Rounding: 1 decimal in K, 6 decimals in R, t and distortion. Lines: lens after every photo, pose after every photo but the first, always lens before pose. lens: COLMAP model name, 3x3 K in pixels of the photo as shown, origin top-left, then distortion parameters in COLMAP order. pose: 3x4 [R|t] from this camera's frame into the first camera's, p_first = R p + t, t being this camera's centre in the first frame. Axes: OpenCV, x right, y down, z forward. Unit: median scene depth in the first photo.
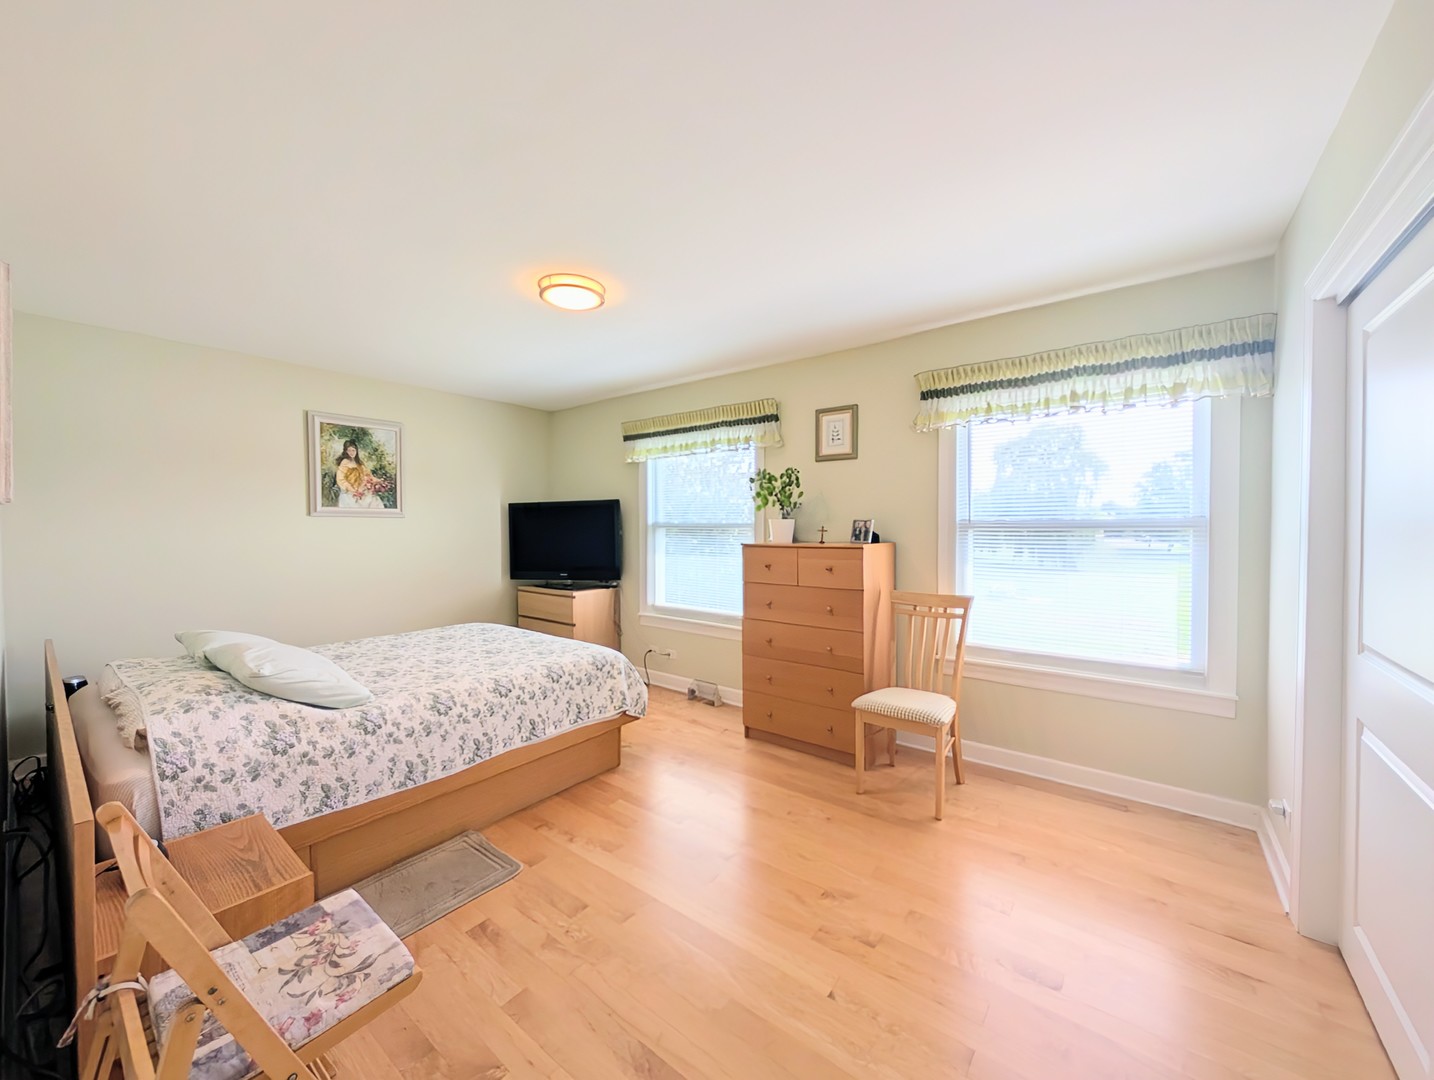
lens RADIAL K [[547.8, 0, 717.0], [0, 547.8, 540.0], [0, 0, 1]] dist [0.000496, 0.000027]
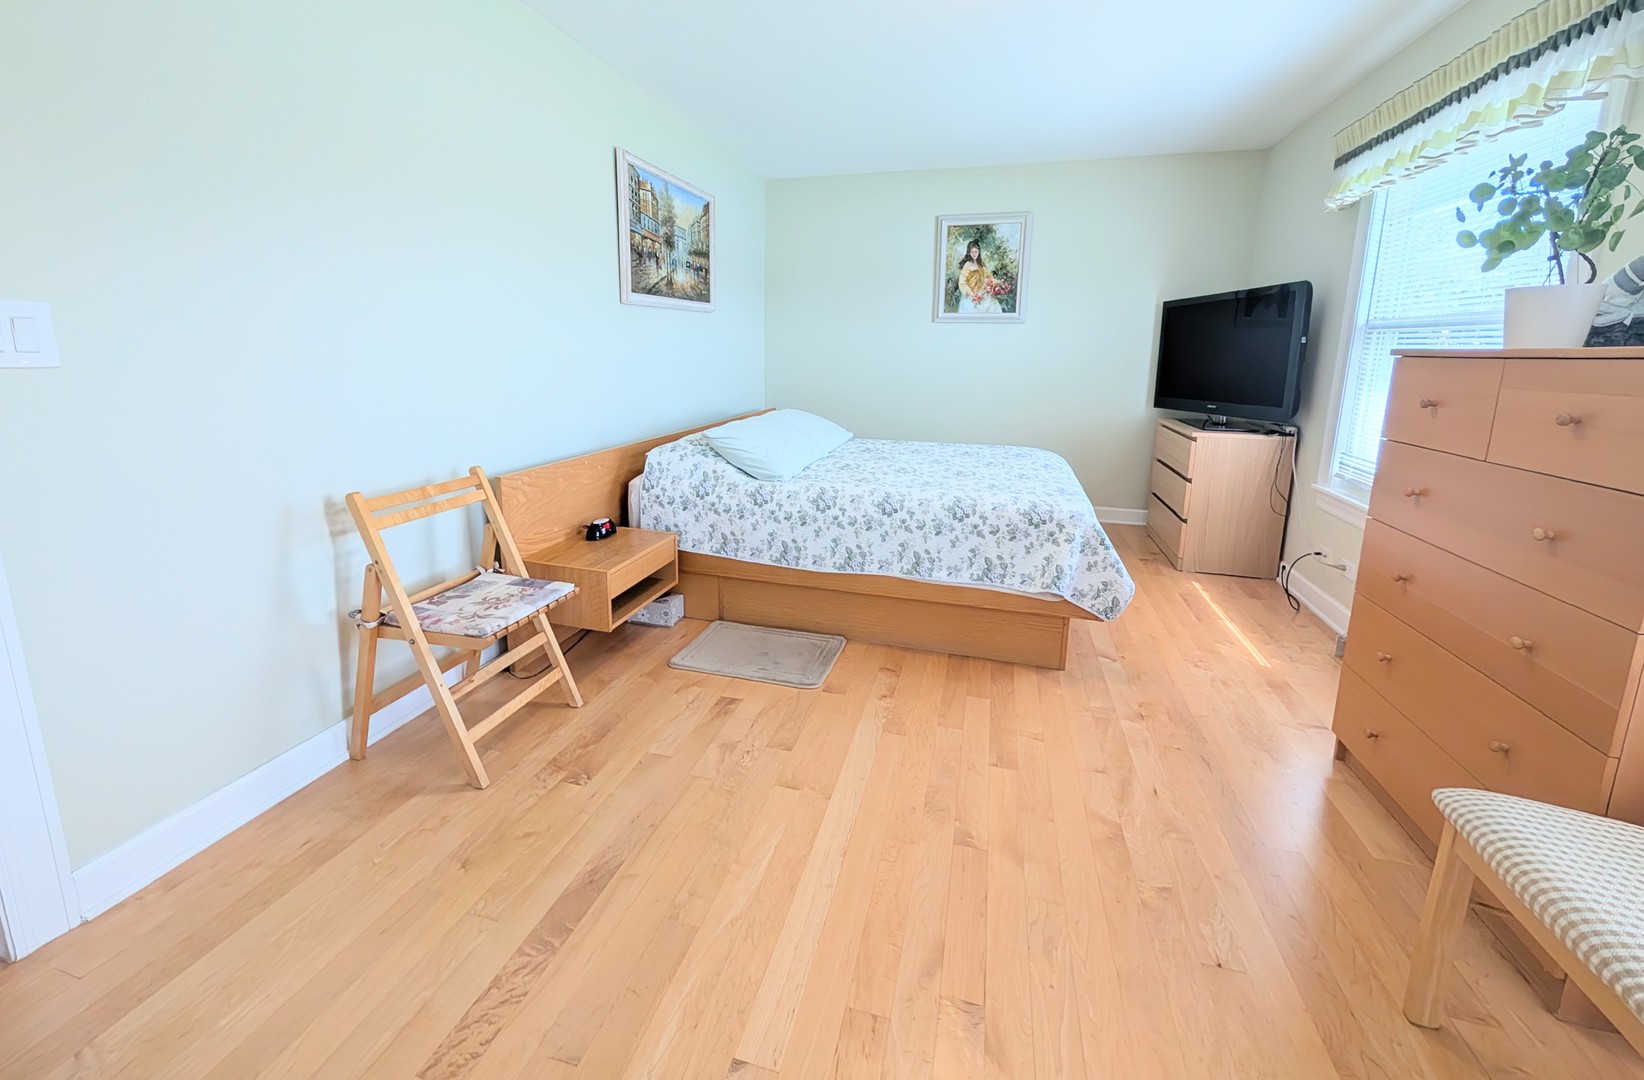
lens RADIAL K [[628.2, 0, 819.6], [0, 628.2, 464.0], [0, 0, 1]] dist [0.001122, 0.000158]
pose [[0.383249, 0.173468, -0.907210, 0.293635], [-0.038328, 0.984347, 0.172025, 0.023530], [0.922849, -0.031157, 0.383899, 0.326429]]
